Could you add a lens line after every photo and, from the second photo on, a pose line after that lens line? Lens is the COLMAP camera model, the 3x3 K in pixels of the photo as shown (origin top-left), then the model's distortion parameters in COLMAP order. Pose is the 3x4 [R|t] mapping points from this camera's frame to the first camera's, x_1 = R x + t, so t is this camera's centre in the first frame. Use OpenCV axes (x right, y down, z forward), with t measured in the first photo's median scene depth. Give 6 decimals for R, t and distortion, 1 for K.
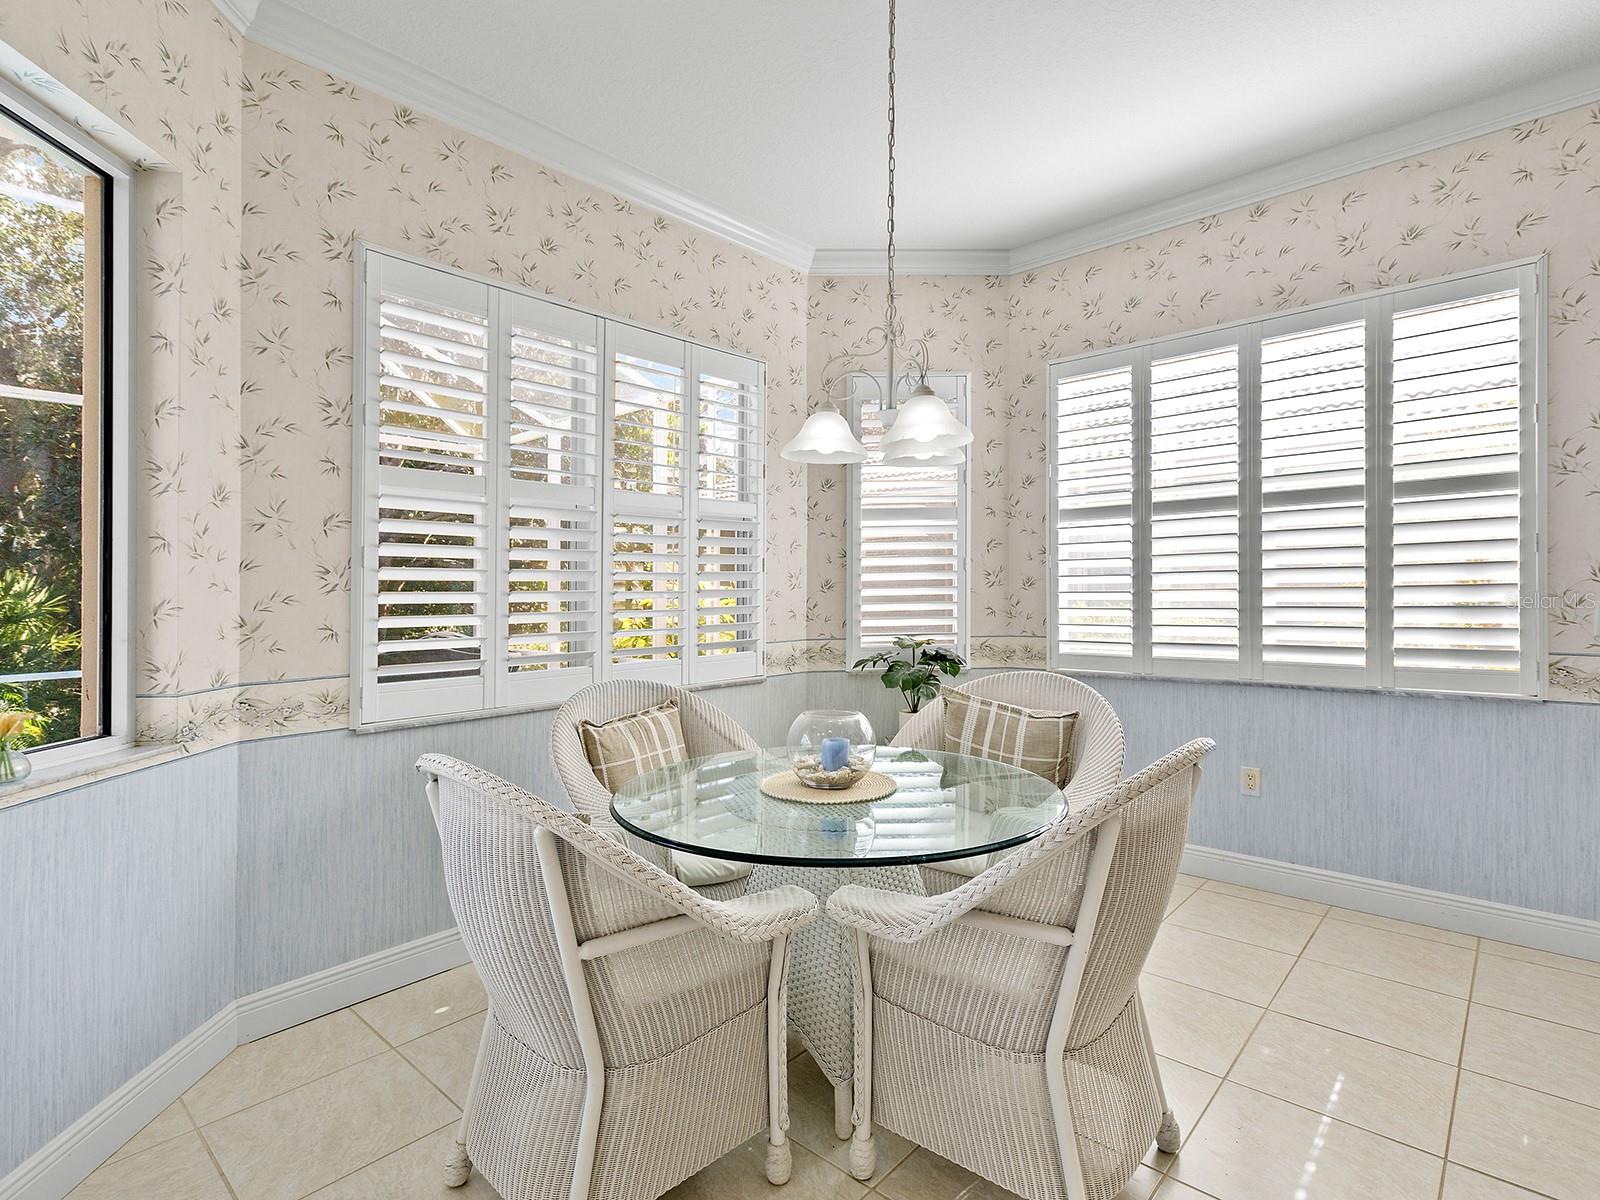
lens RADIAL K [[805.5, 0, 807.4], [0, 805.5, 596.6], [0, 0, 1]] dist [-0.001237, -0.000206]
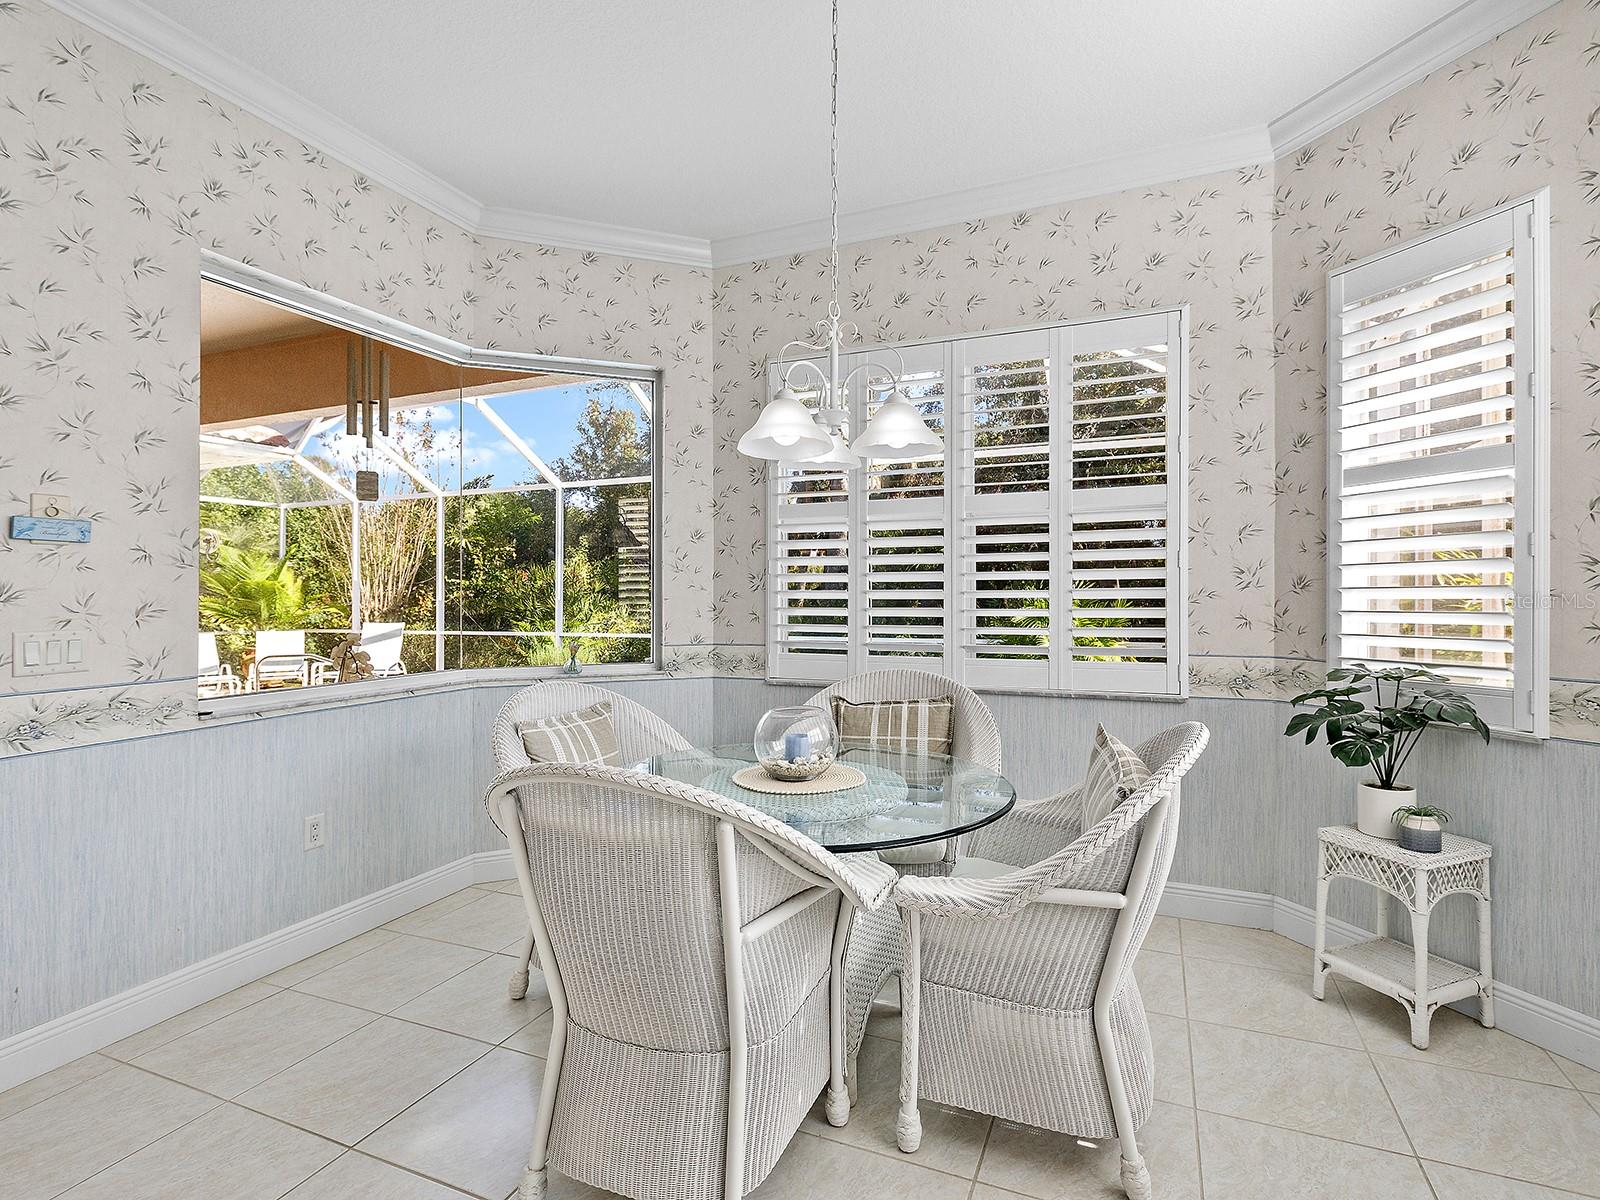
lens RADIAL K [[805.5, 0, 814.0], [0, 805.5, 591.9], [0, 0, 1]] dist [-0.001237, -0.000206]
pose [[0.317578, 0.008537, -0.948194, 0.621706], [-0.006145, 0.999957, 0.006945, -0.009832], [0.948212, 0.003621, 0.317616, 0.406243]]
